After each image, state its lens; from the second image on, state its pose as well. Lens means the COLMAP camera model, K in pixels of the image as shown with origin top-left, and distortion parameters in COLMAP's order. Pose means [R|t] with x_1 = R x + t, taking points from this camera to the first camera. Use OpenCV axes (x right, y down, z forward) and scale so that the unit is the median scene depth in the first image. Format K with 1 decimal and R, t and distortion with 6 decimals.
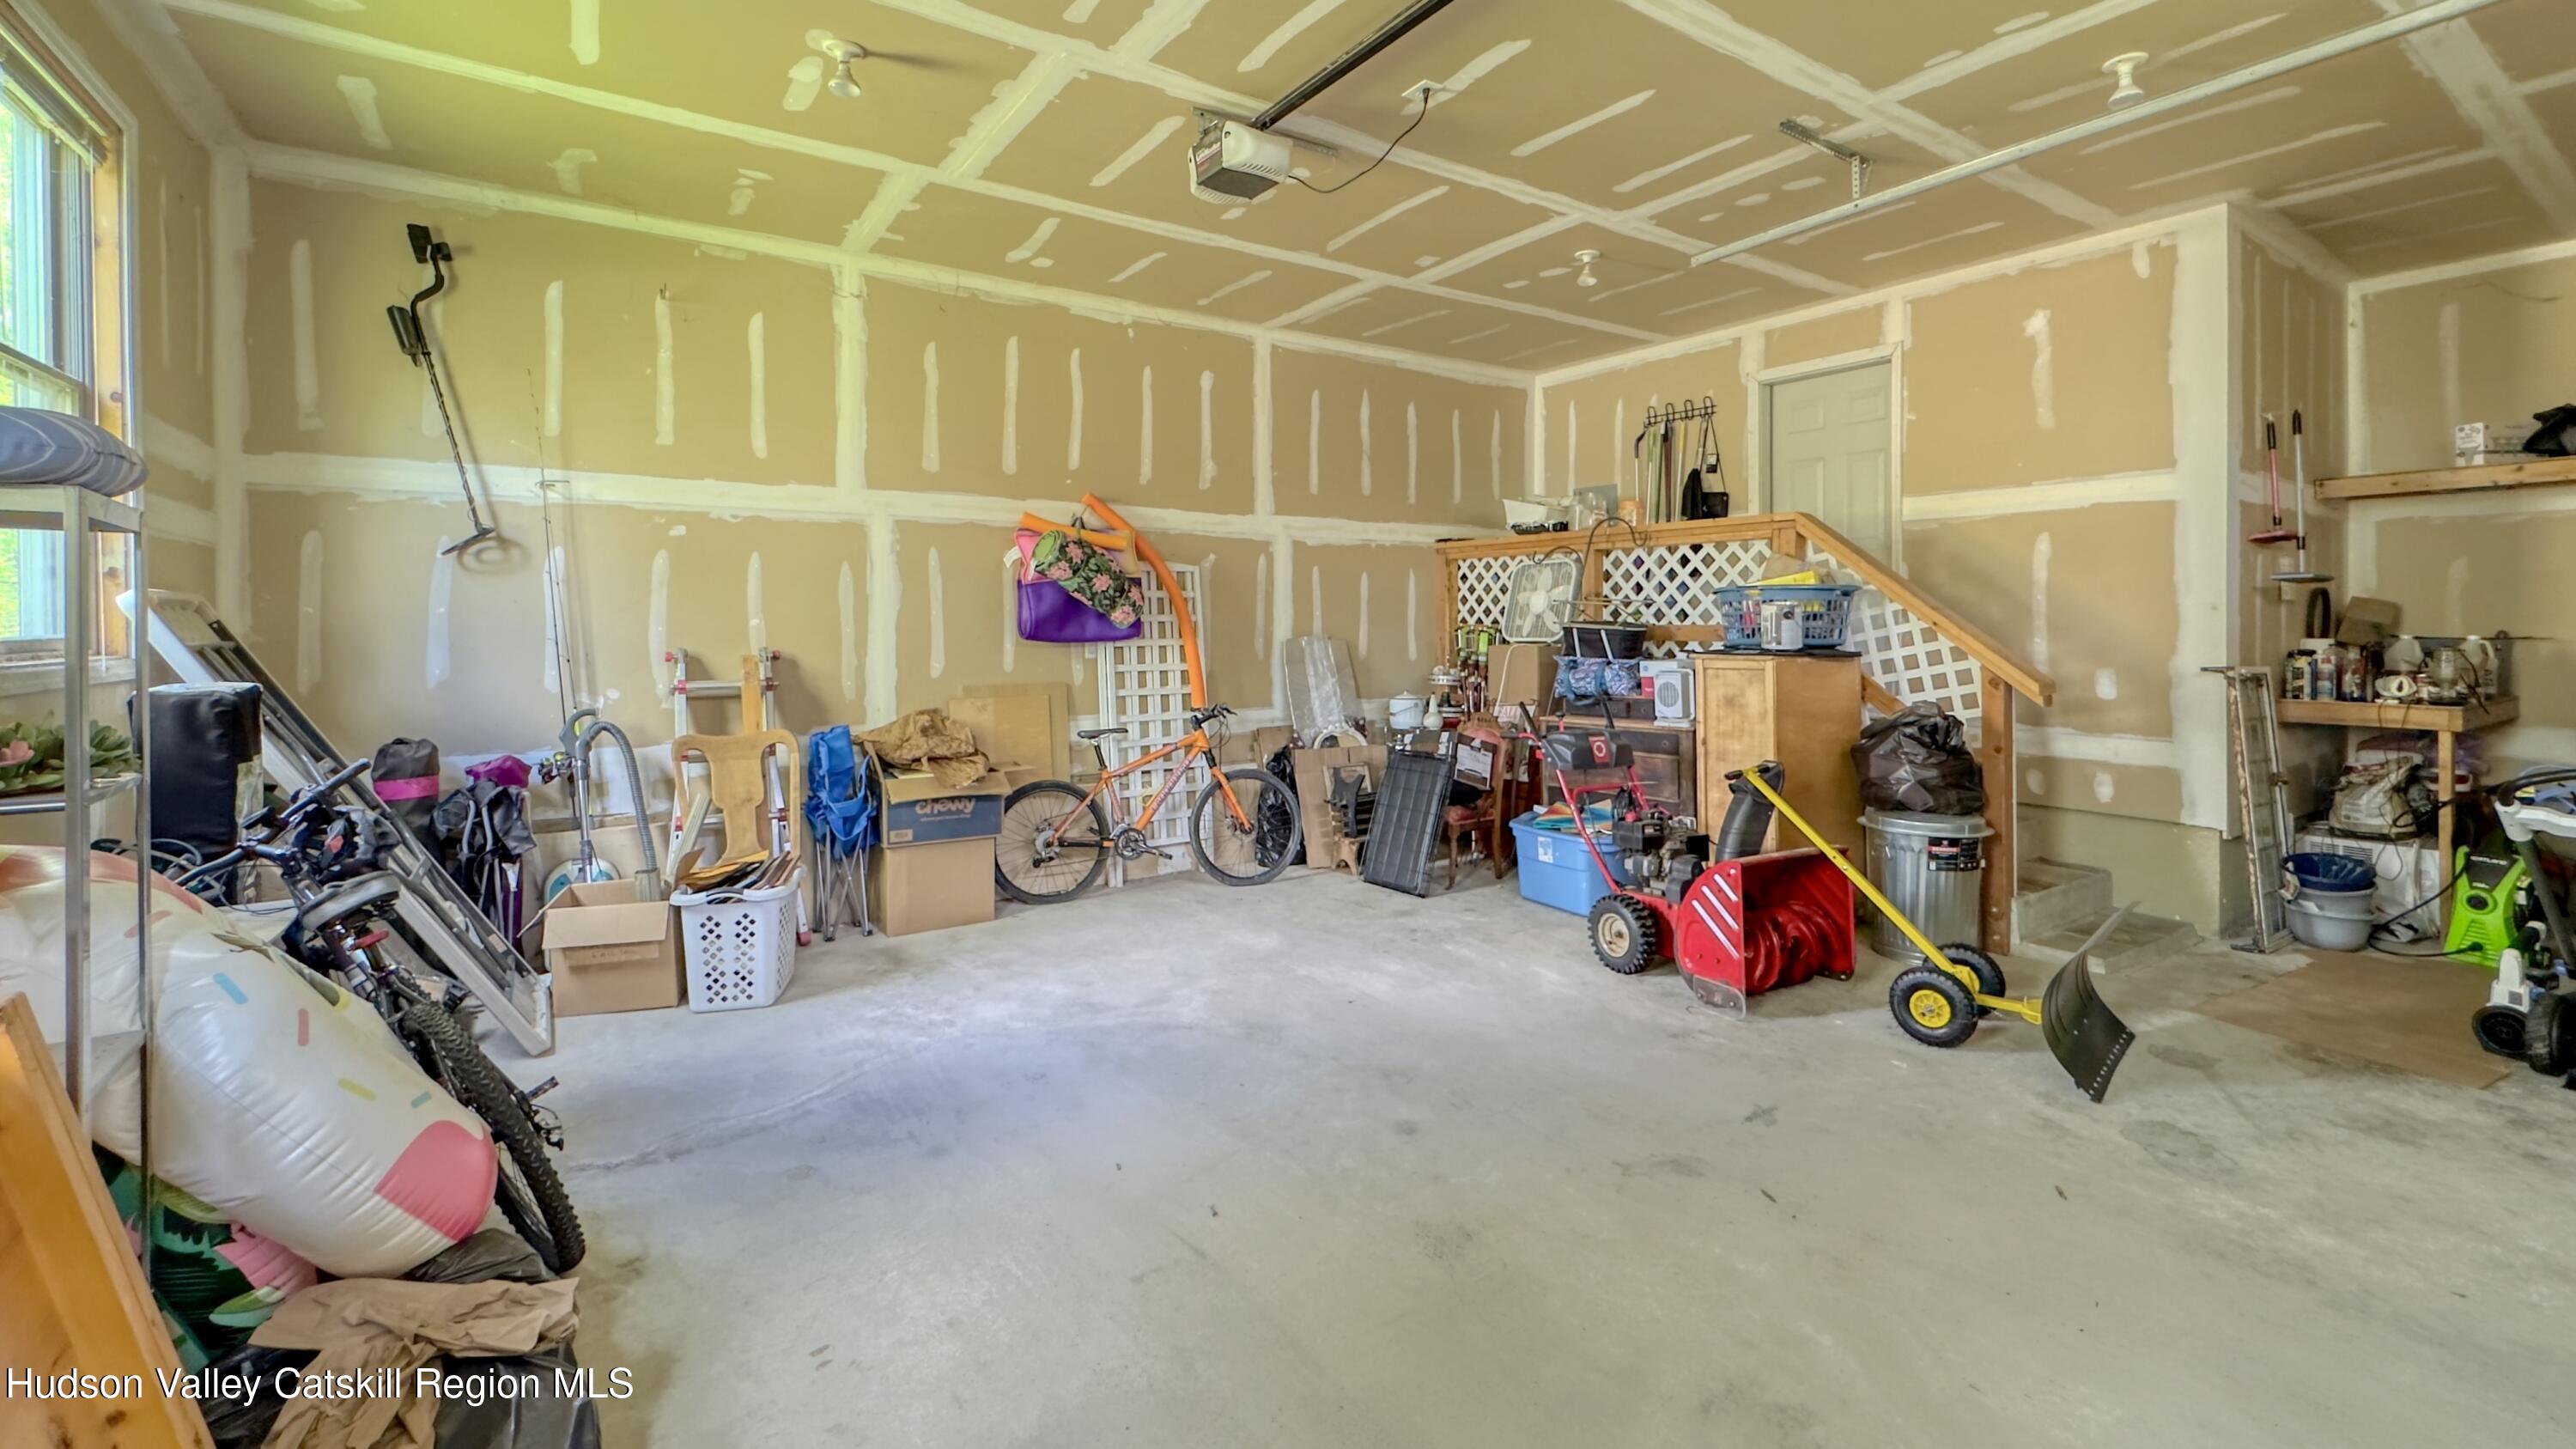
lens RADIAL K [[1071.8, 0, 1291.3], [0, 1071.8, 659.8], [0, 0, 1]] dist [-0.000659, 0.000020]
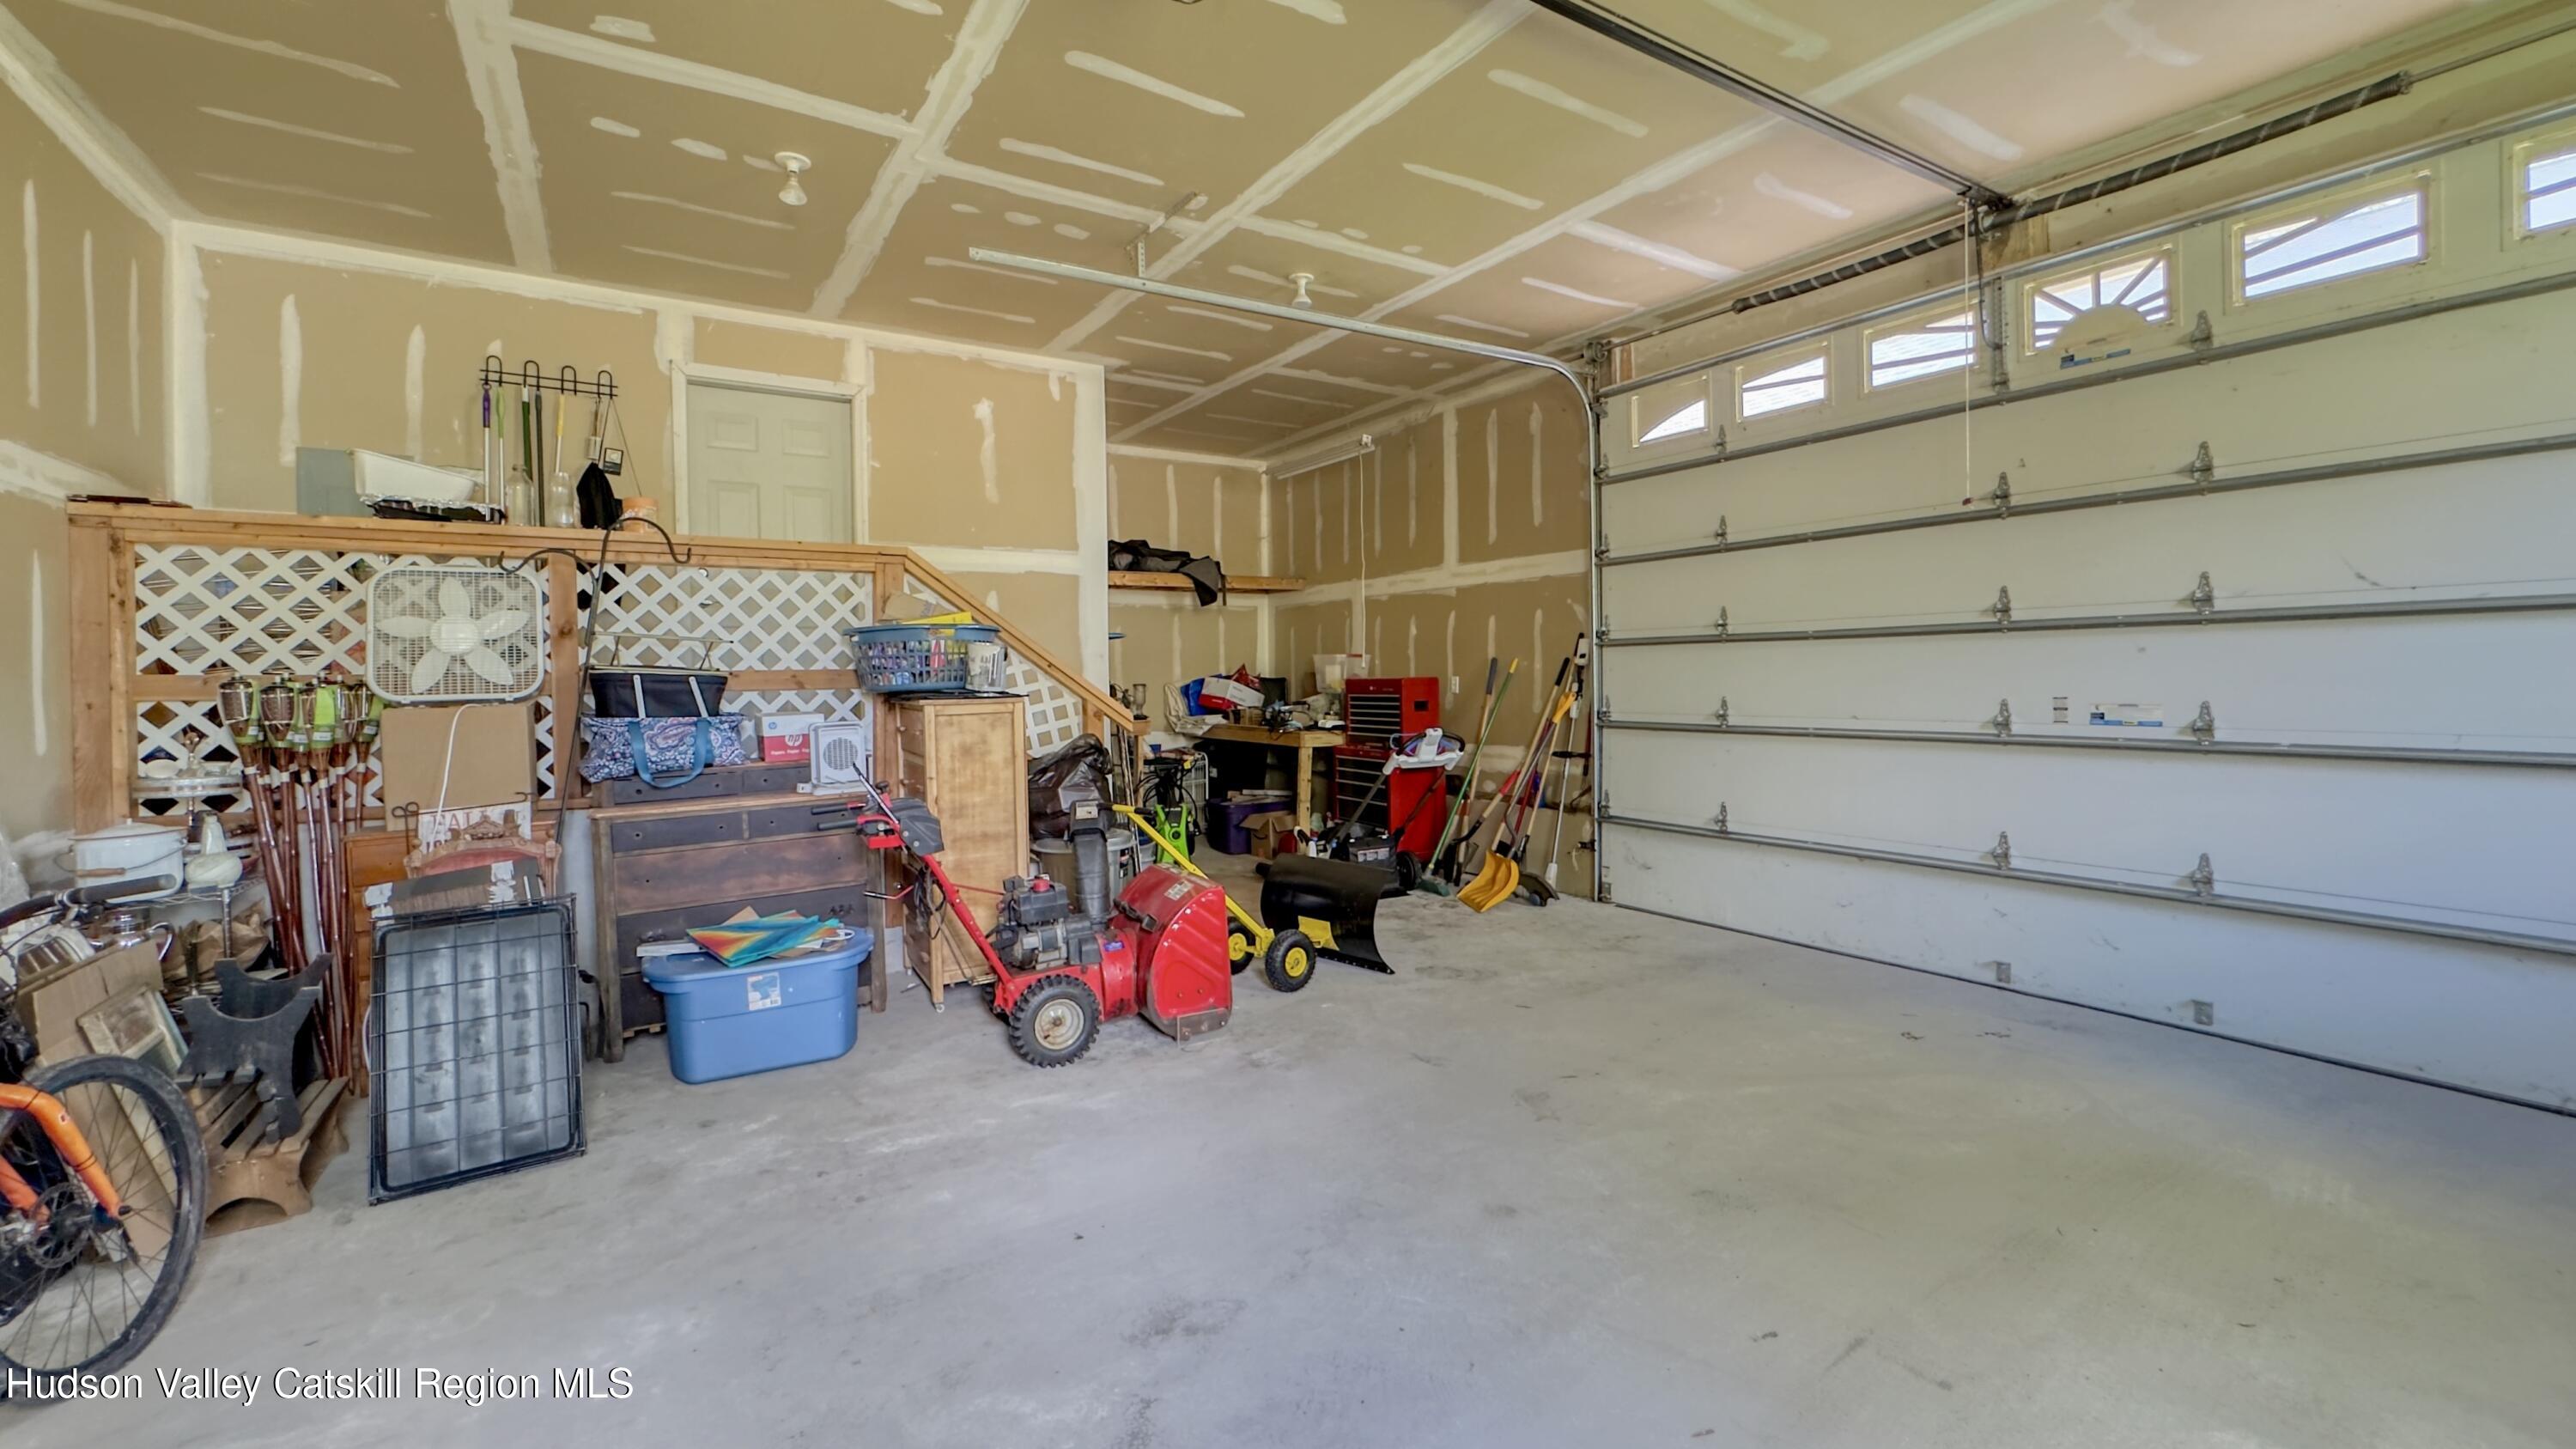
lens RADIAL K [[1050.0, 0, 1283.1], [0, 1050.0, 709.8], [0, 0, 1]] dist [-0.001637, -0.000044]
pose [[0.030284, -0.032594, 0.999010, -0.481009], [0.048787, 0.998325, 0.031093, -0.010495], [-0.998350, 0.047797, 0.031823, 0.718485]]
